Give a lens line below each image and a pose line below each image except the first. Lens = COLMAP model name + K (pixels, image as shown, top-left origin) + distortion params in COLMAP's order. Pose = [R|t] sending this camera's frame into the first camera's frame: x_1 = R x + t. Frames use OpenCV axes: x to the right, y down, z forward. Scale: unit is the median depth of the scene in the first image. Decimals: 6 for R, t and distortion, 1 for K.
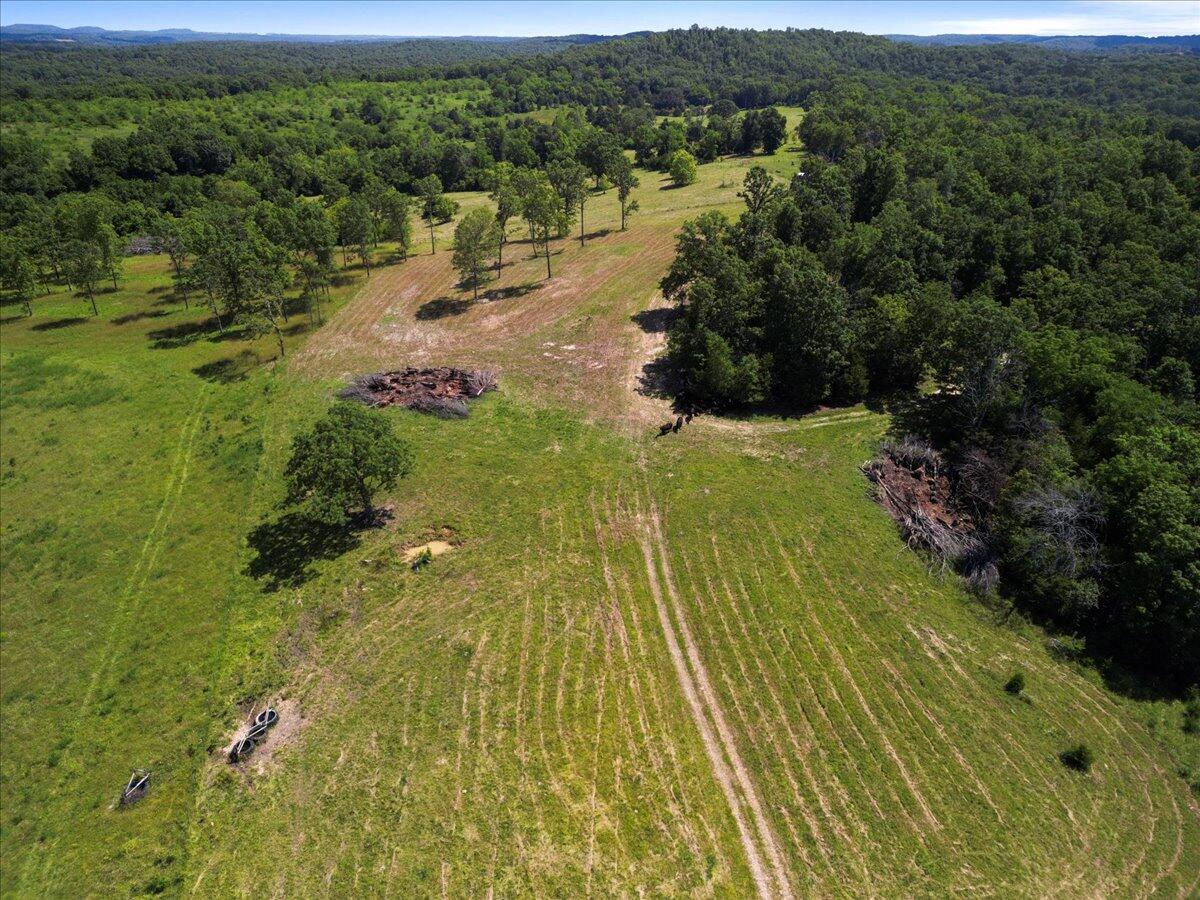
lens RADIAL K [[838.5, 0, 594.8], [0, 838.5, 450.8], [0, 0, 1]] dist [0.051328, -0.037895]
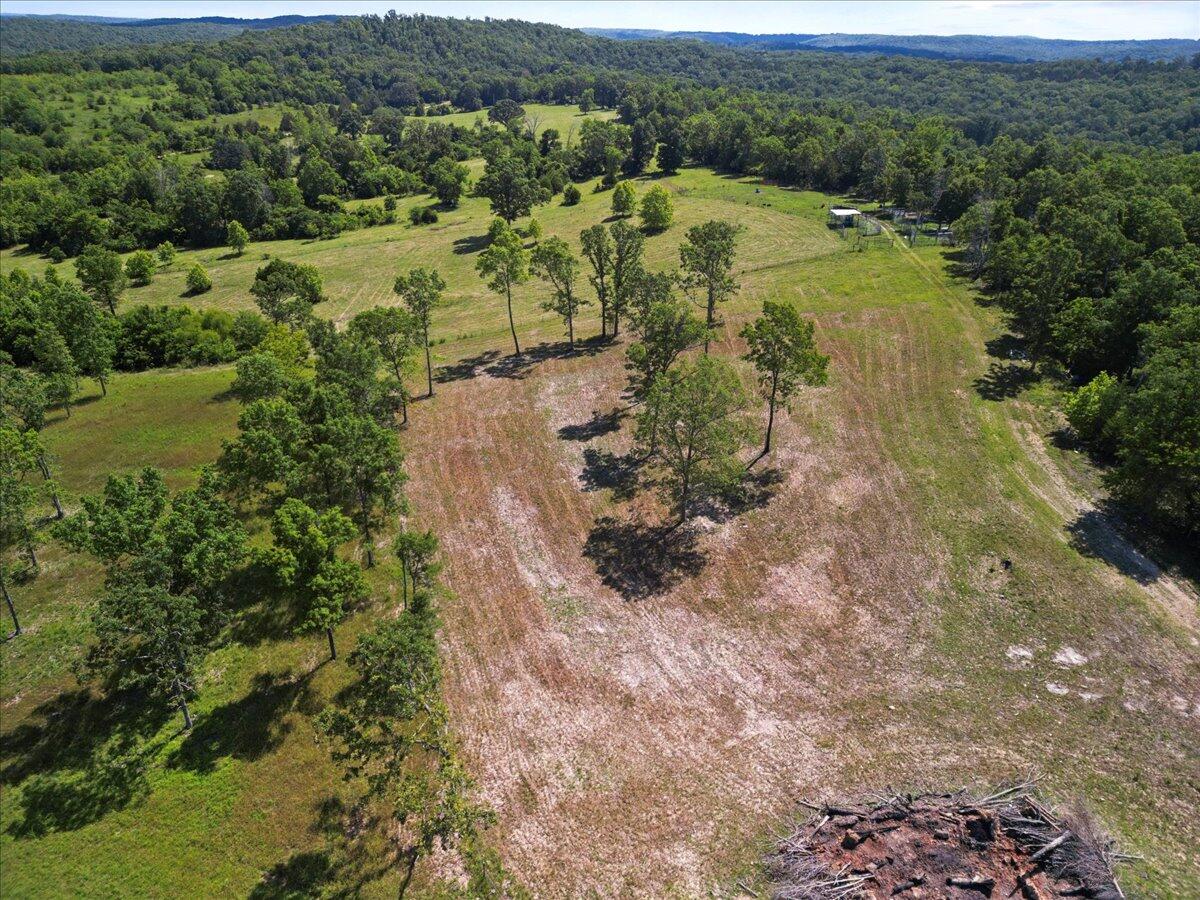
lens RADIAL K [[838.5, 0, 601.6], [0, 838.5, 450.7], [0, 0, 1]] dist [0.051328, -0.037895]
pose [[0.926255, -0.154157, 0.343930, -0.407093], [0.150530, 0.987898, 0.037399, -0.281525], [-0.345533, 0.017131, 0.938250, 0.581587]]
